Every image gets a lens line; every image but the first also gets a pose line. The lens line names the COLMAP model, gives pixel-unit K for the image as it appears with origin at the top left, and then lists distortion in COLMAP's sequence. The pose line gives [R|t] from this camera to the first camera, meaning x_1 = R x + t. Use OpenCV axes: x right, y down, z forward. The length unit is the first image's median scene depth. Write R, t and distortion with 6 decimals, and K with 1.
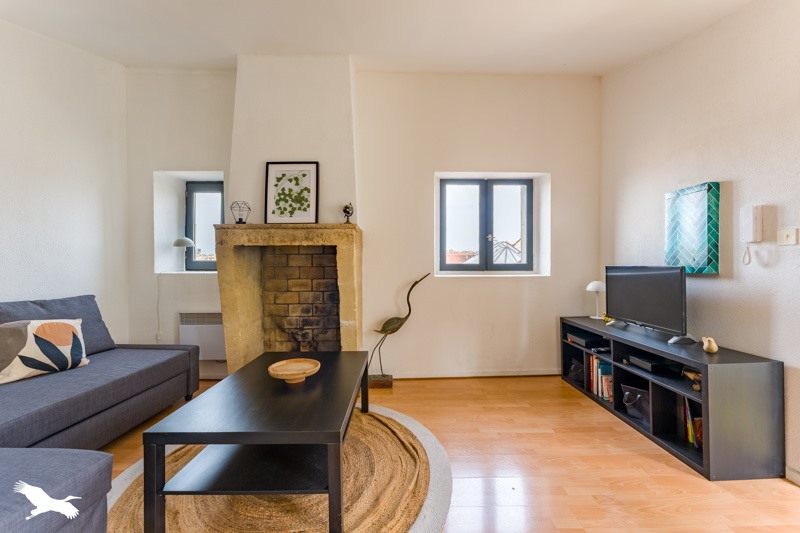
lens RADIAL K [[327.7, 0, 400.0], [0, 327.7, 266.5], [0, 0, 1]] dist [-0.000241, -0.000008]
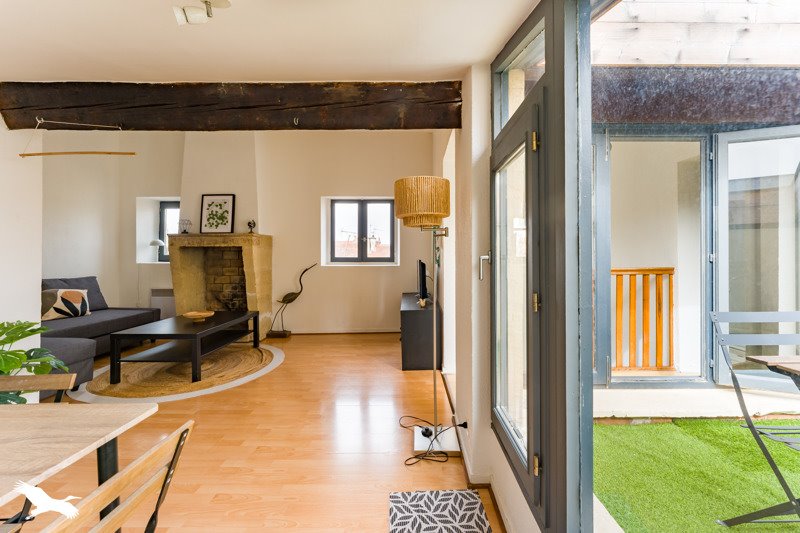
lens RADIAL K [[326.6, 0, 407.0], [0, 326.6, 255.2], [0, 0, 1]] dist [-0.000019, -0.000043]
pose [[0.999863, 0.001977, -0.016417, 0.627756], [-0.002071, 0.999982, -0.005693, -0.012767], [0.016405, 0.005726, 0.999849, -0.588929]]
